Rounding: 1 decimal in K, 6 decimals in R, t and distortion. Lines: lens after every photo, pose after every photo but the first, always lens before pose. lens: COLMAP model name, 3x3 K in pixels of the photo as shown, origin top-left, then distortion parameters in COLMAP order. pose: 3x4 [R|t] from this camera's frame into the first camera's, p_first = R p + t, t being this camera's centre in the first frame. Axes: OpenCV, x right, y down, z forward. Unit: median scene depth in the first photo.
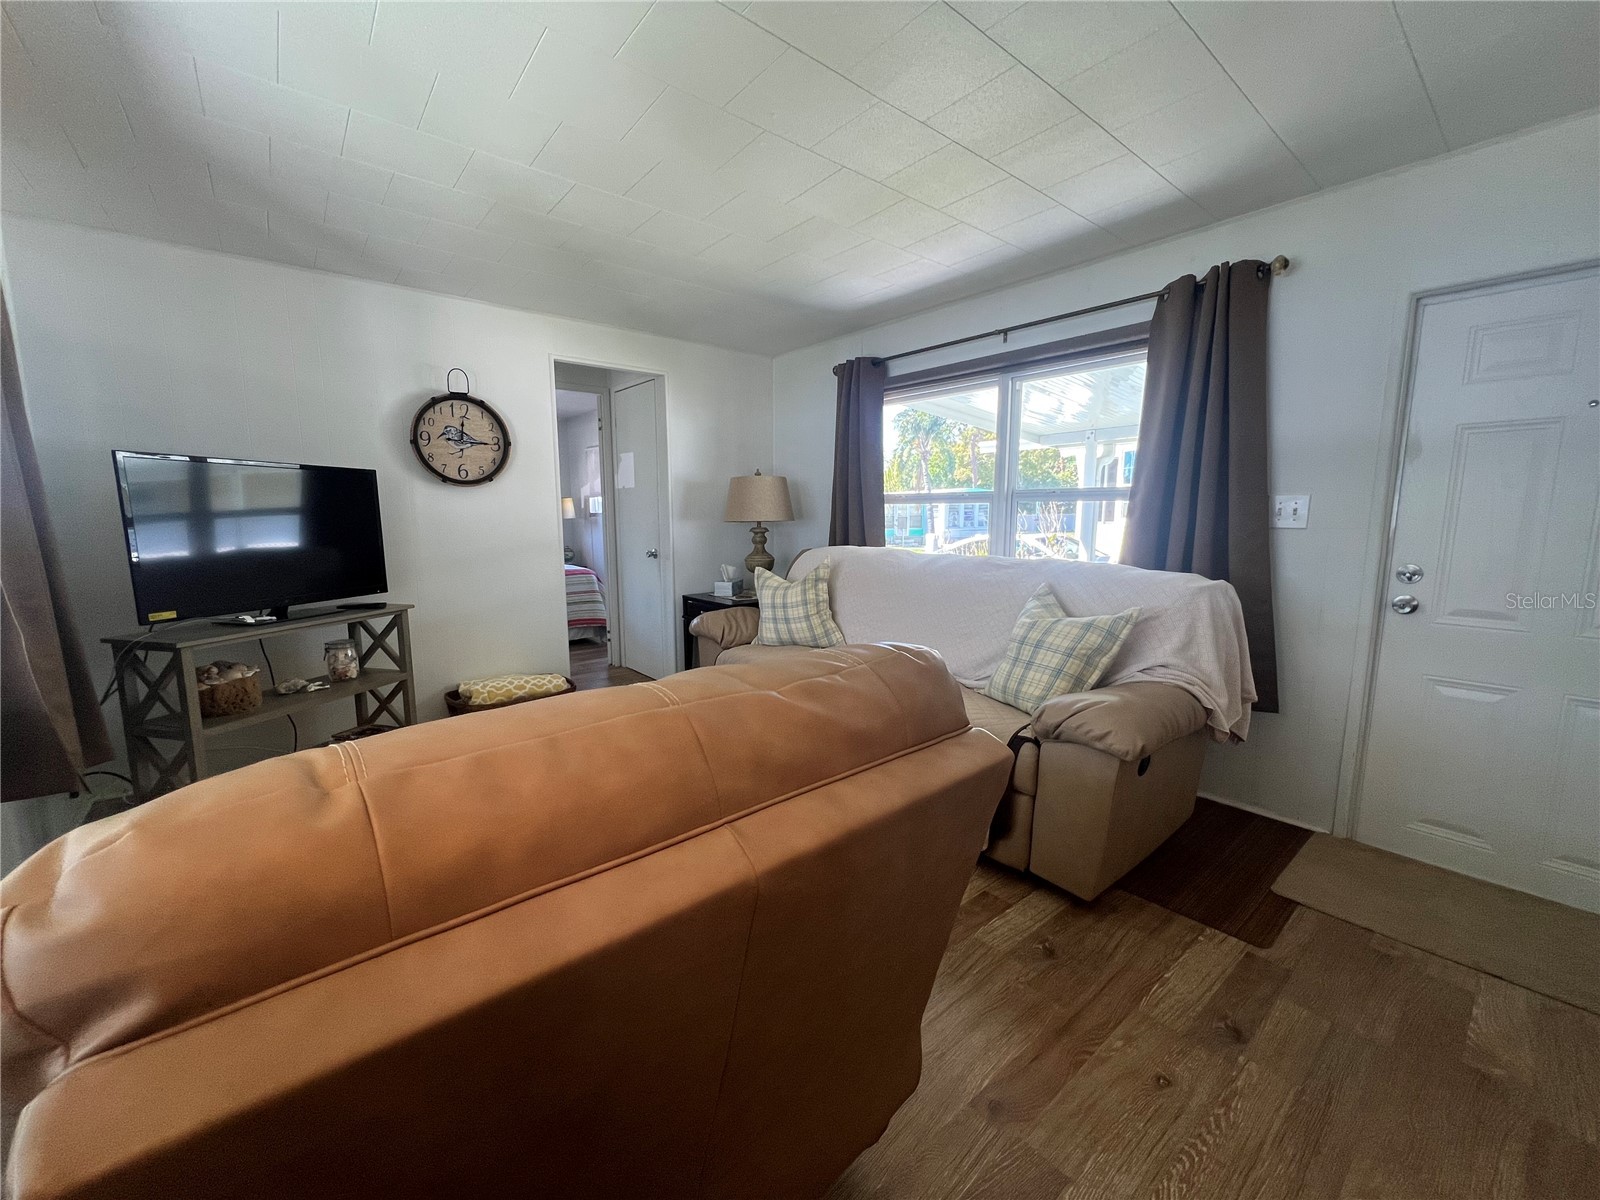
lens RADIAL K [[643.2, 0, 803.1], [0, 643.2, 602.1], [0, 0, 1]] dist [-0.001223, 0.000502]
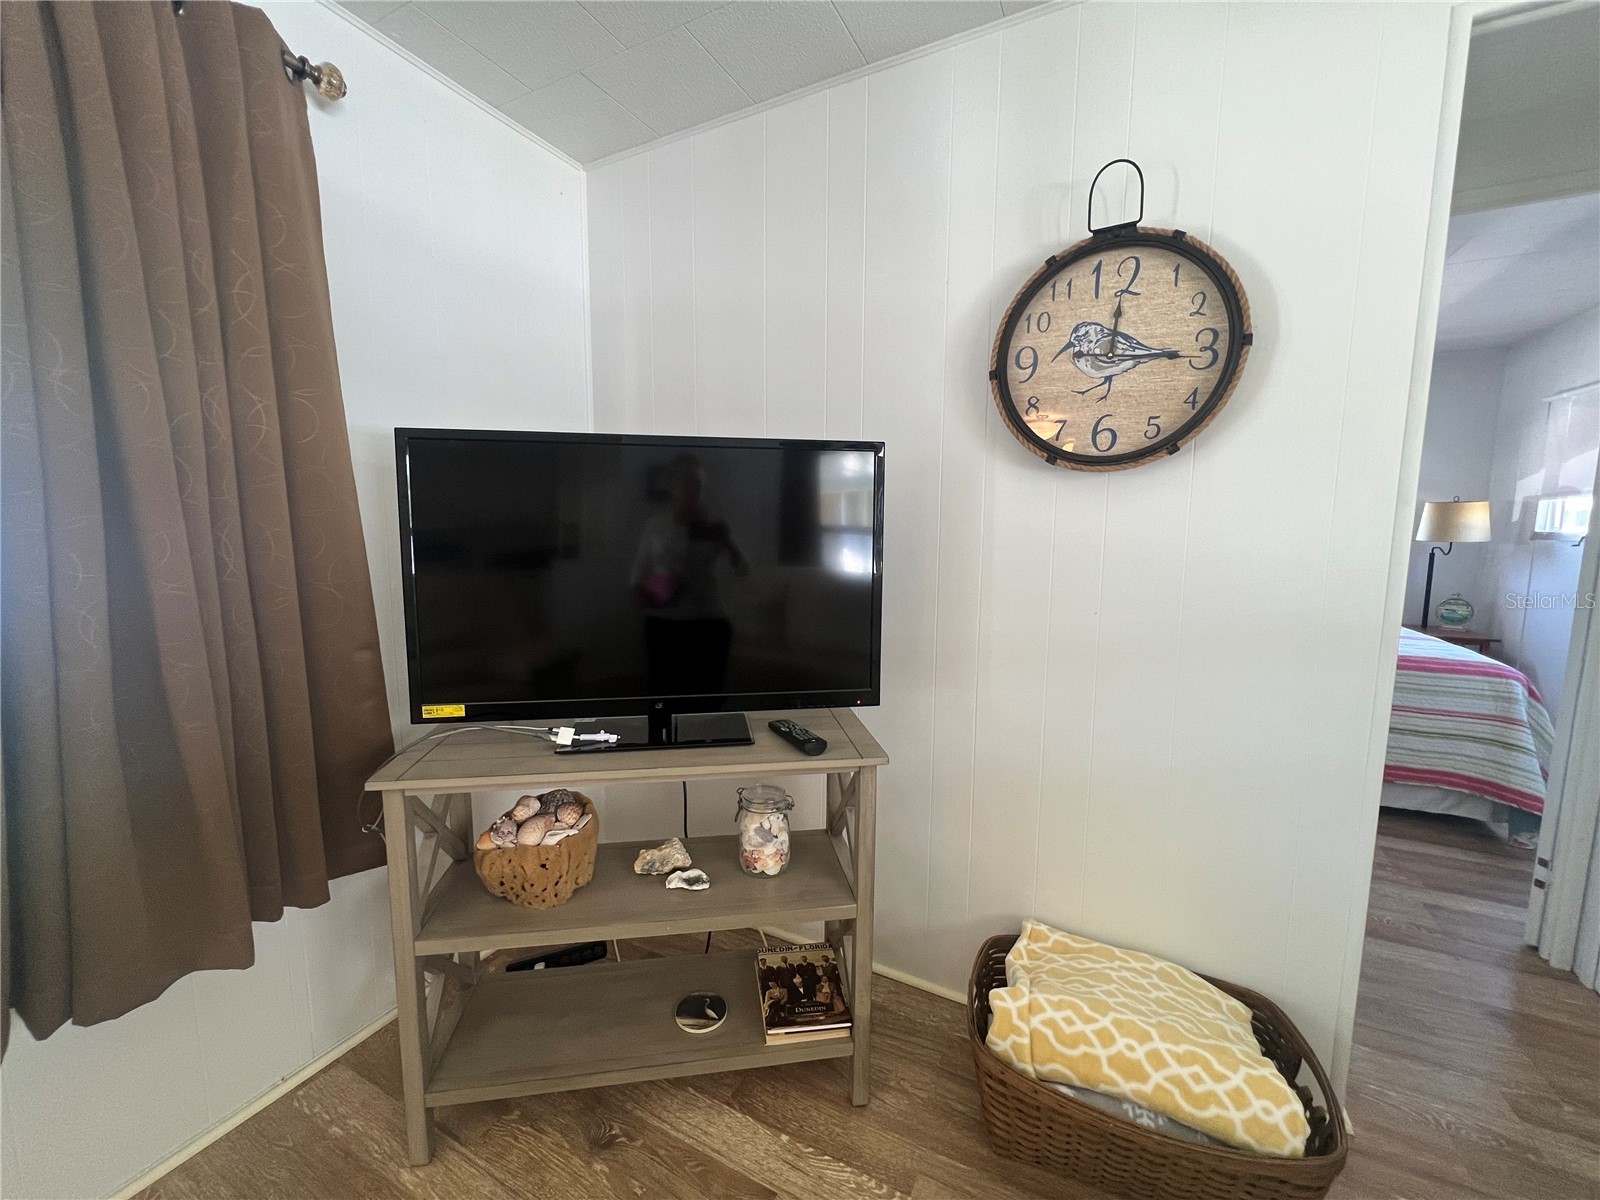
lens RADIAL K [[643.2, 0, 797.9], [0, 643.2, 599.1], [0, 0, 1]] dist [-0.001223, 0.000502]
pose [[0.394496, 0.110772, -0.912197, -0.230758], [-0.132357, 0.989205, 0.062884, -0.102515], [0.909316, 0.095928, 0.404899, 0.682333]]
